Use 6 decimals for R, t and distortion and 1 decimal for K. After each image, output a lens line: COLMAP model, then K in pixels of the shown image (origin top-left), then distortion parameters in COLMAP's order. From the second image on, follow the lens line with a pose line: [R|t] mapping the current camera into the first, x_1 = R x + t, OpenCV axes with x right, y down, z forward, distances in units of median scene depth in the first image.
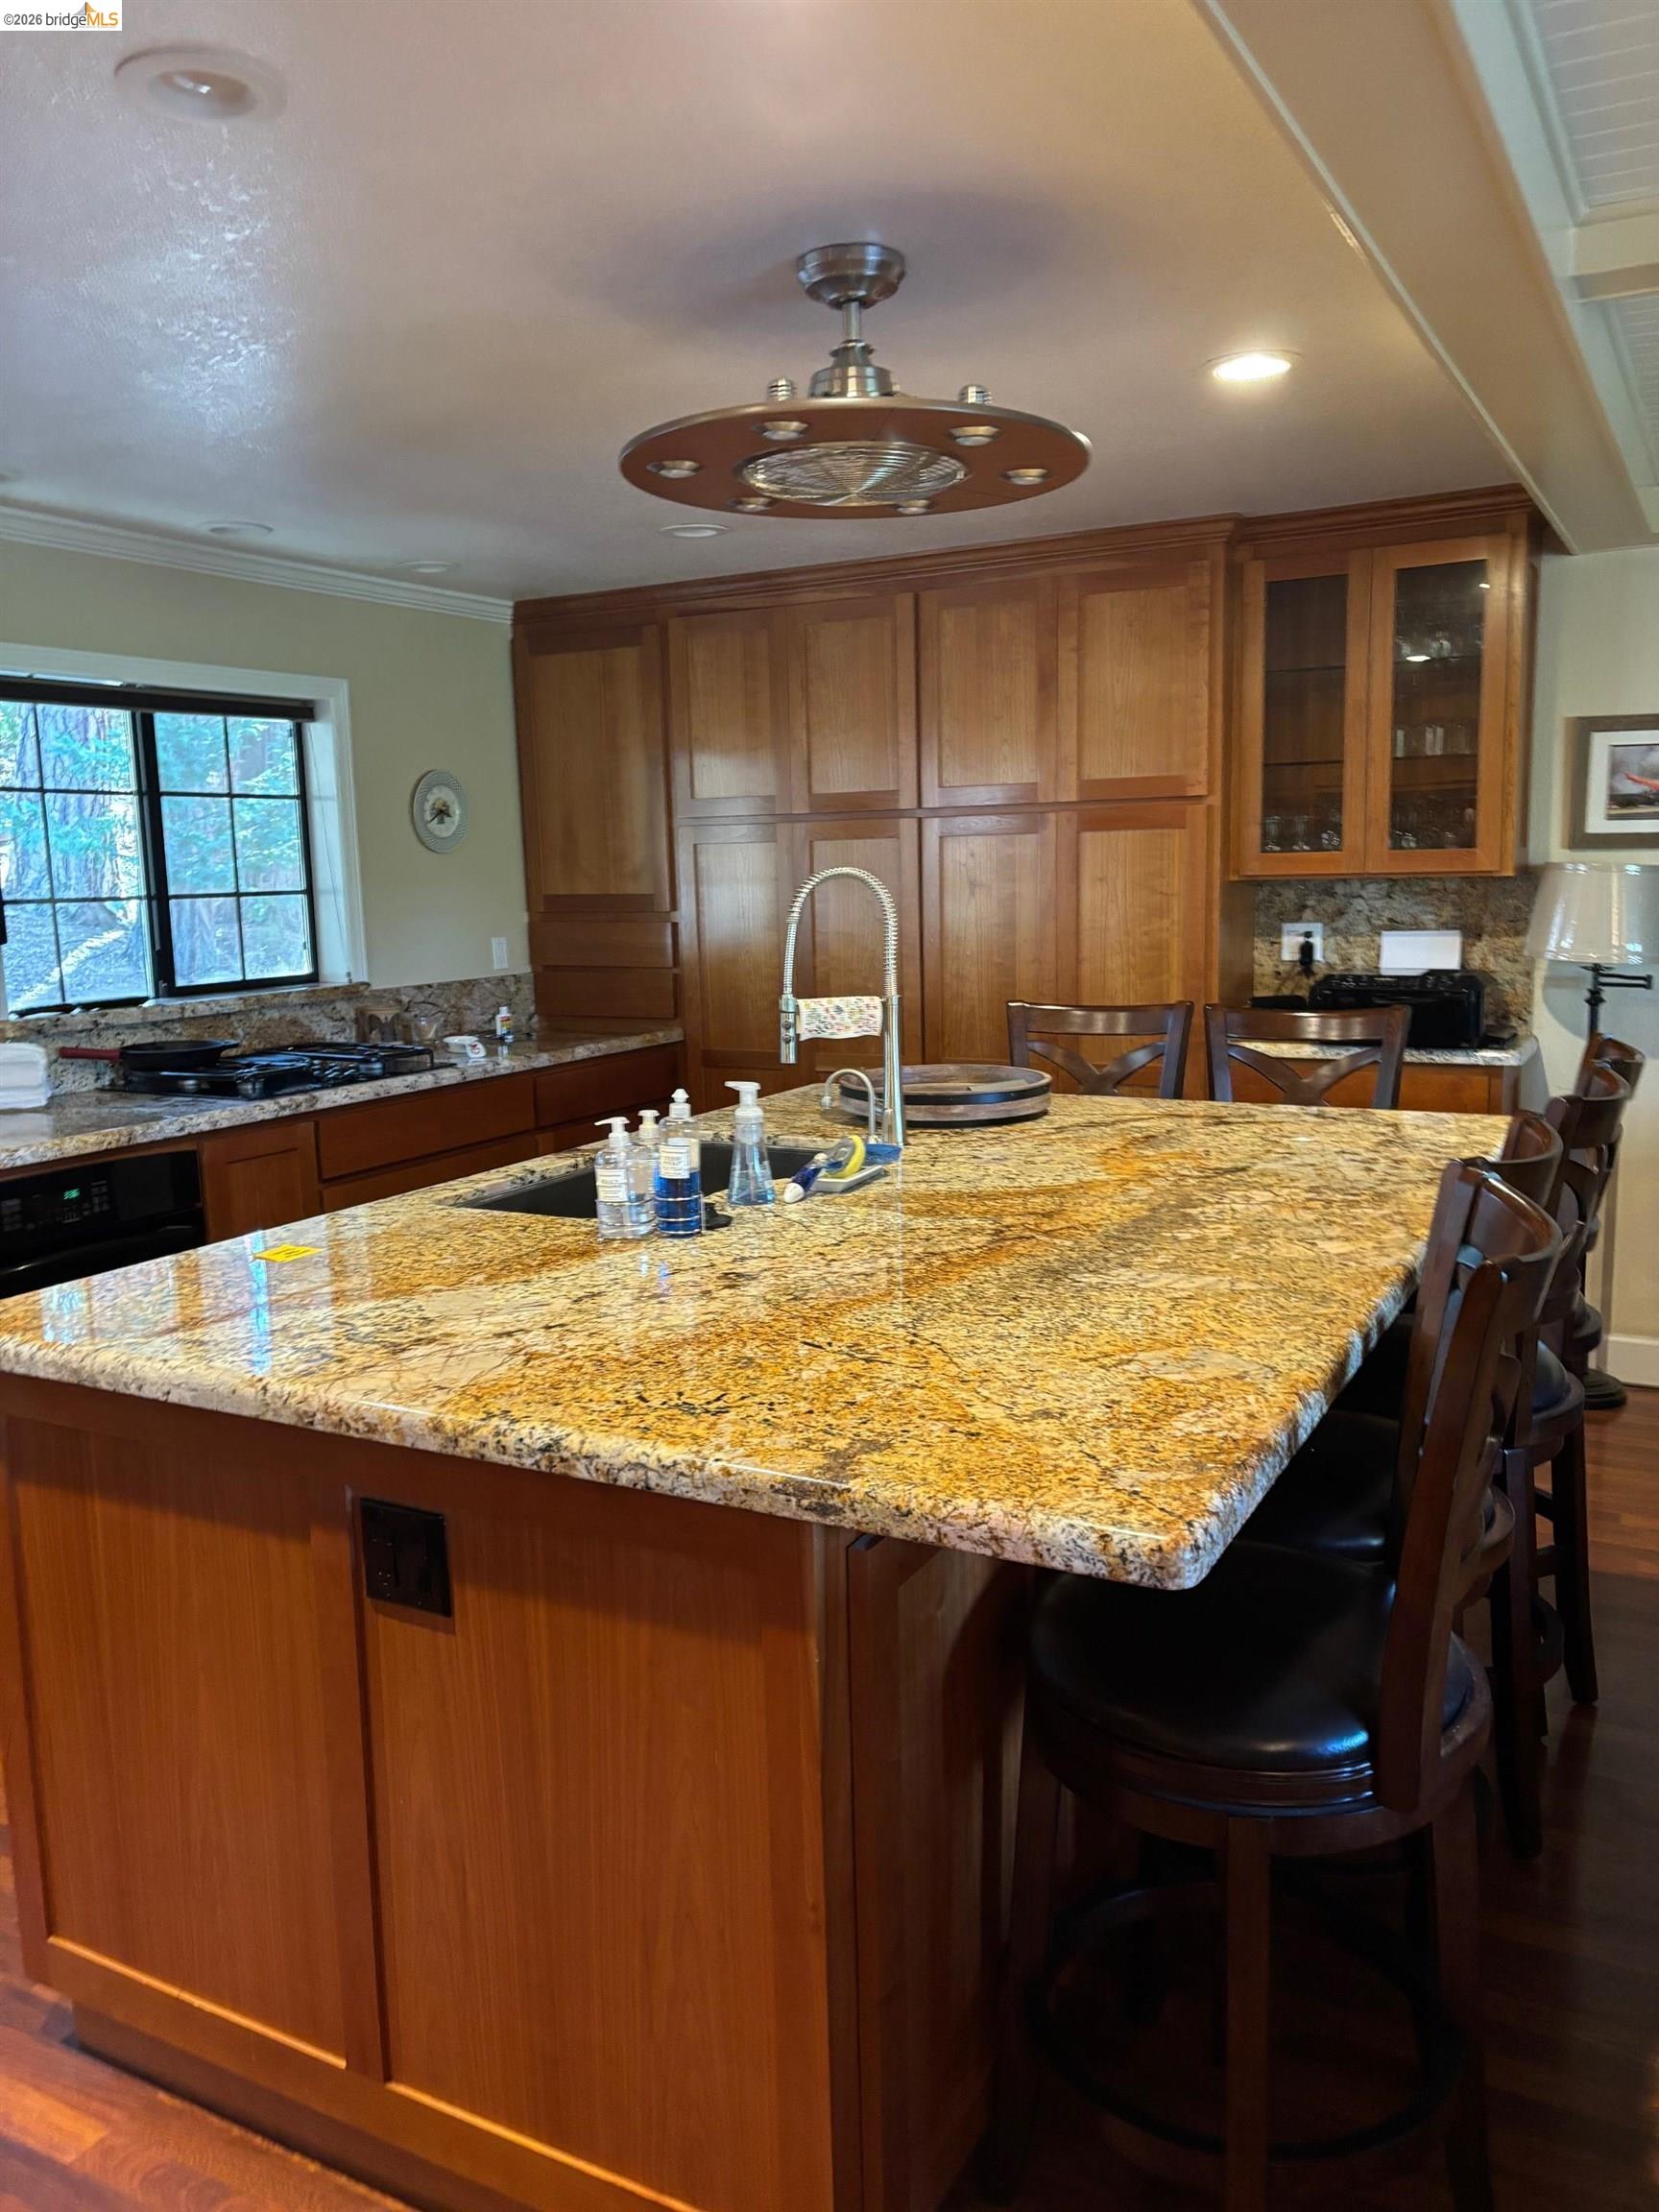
lens RADIAL K [[1674.1, 0, 847.0], [0, 1674.1, 1101.2], [0, 0, 1]] dist [0.032616, -0.007715]
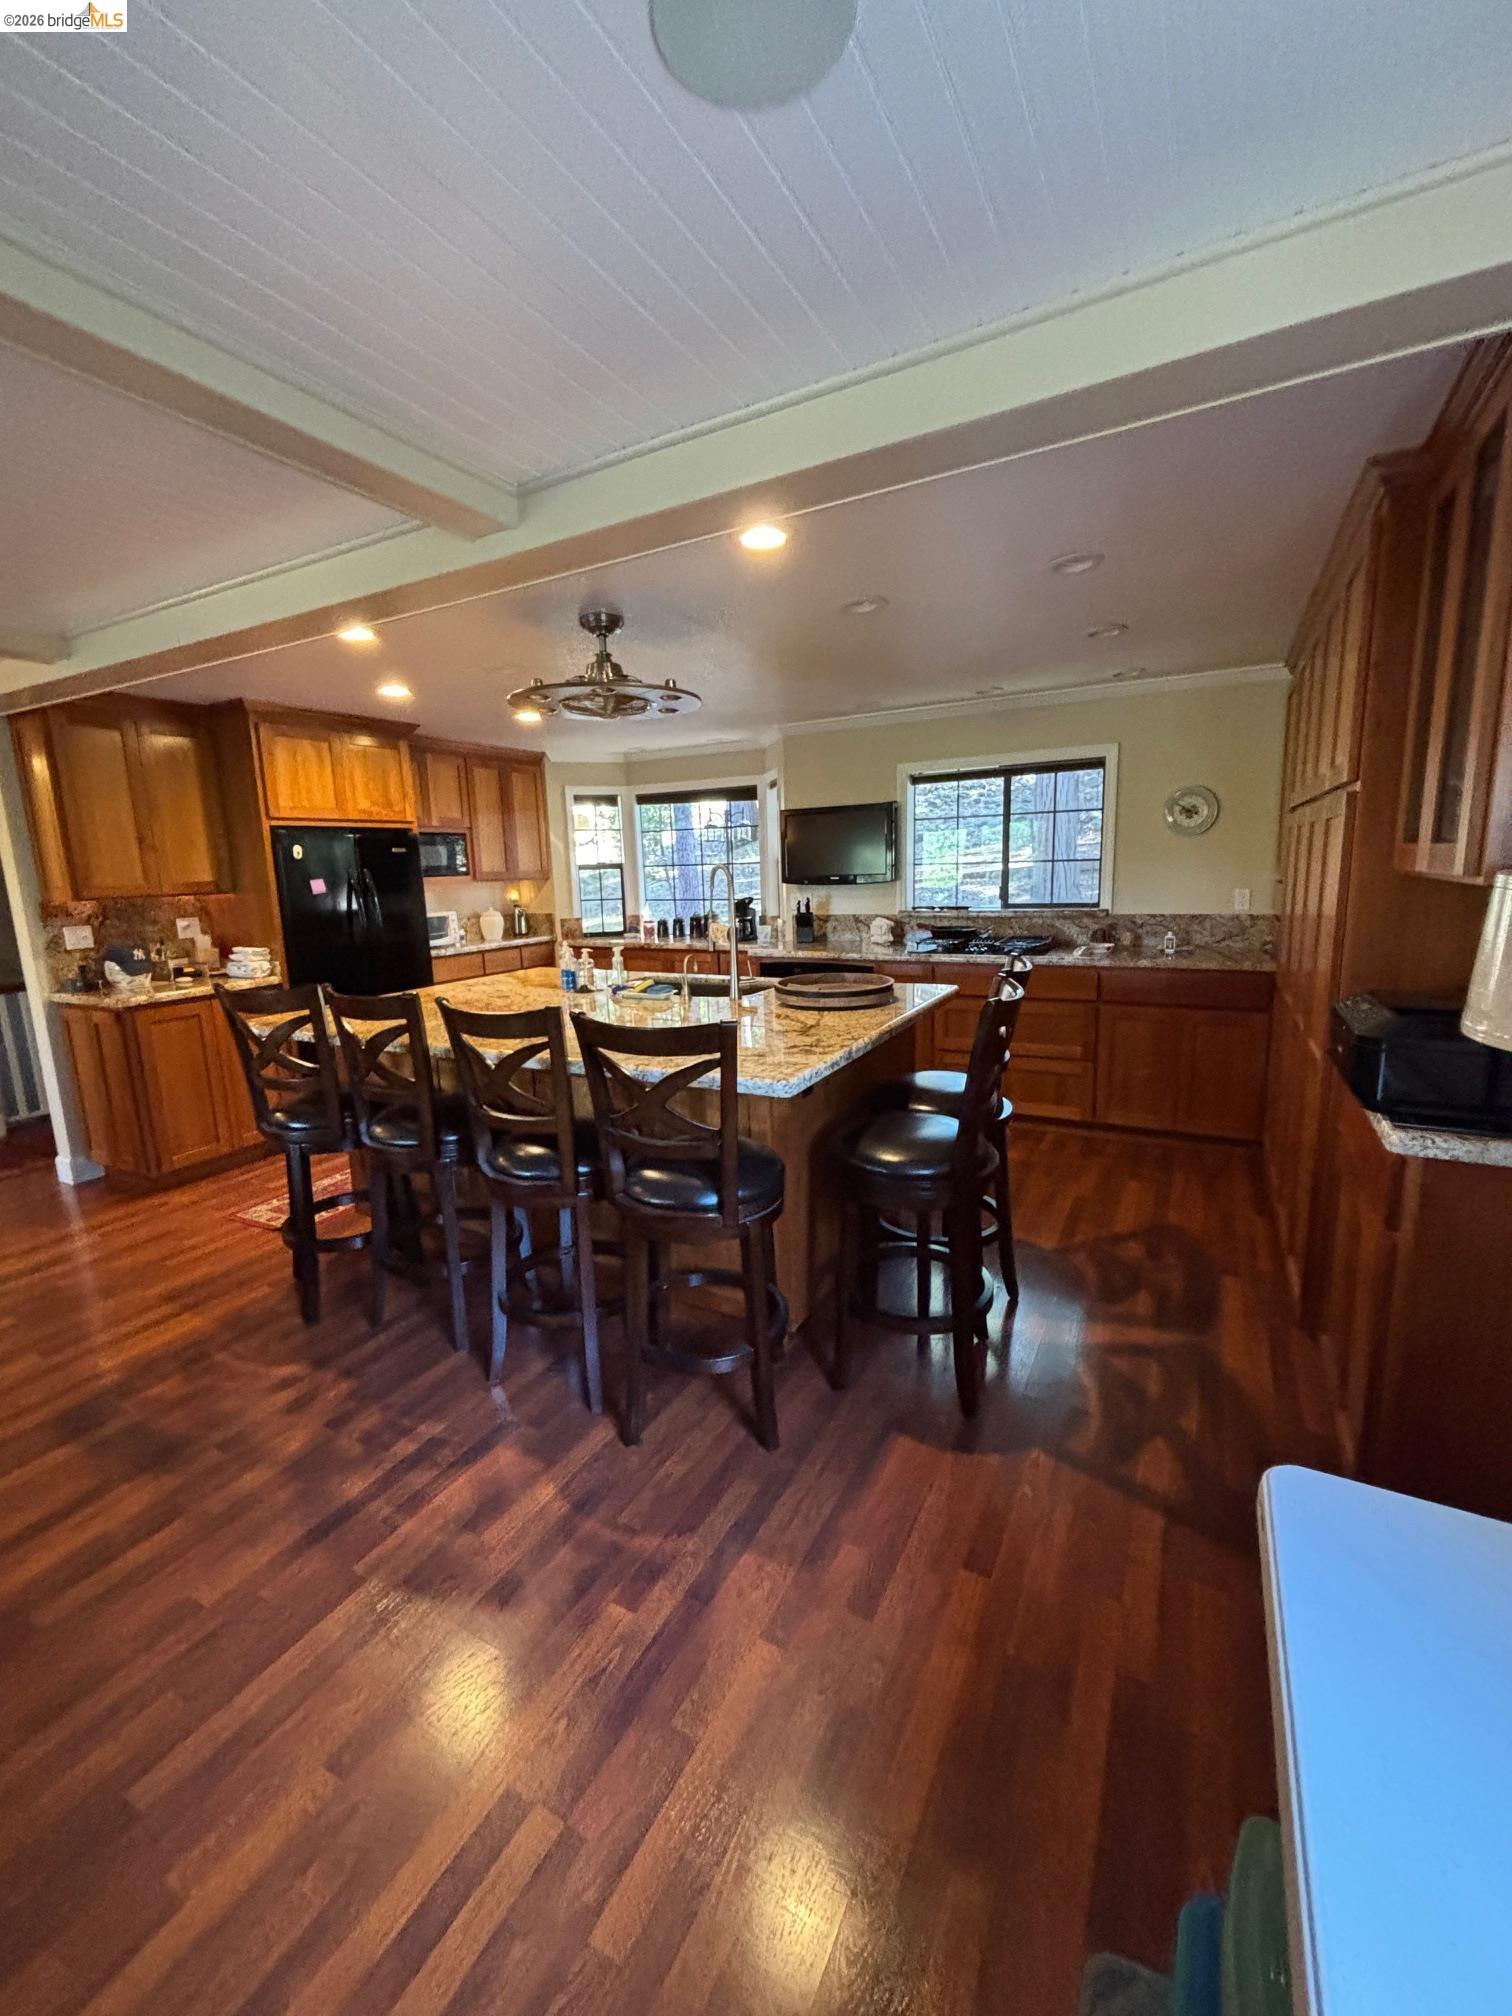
lens RADIAL K [[821.2, 0, 752.0], [0, 821.2, 1004.0], [0, 0, 1]] dist [0.017625, -0.002919]
pose [[-0.007041, 0.181677, -0.983333, 1.213139], [-0.128036, 0.975100, 0.181073, -0.162008], [0.991745, 0.127177, 0.016395, 1.196314]]
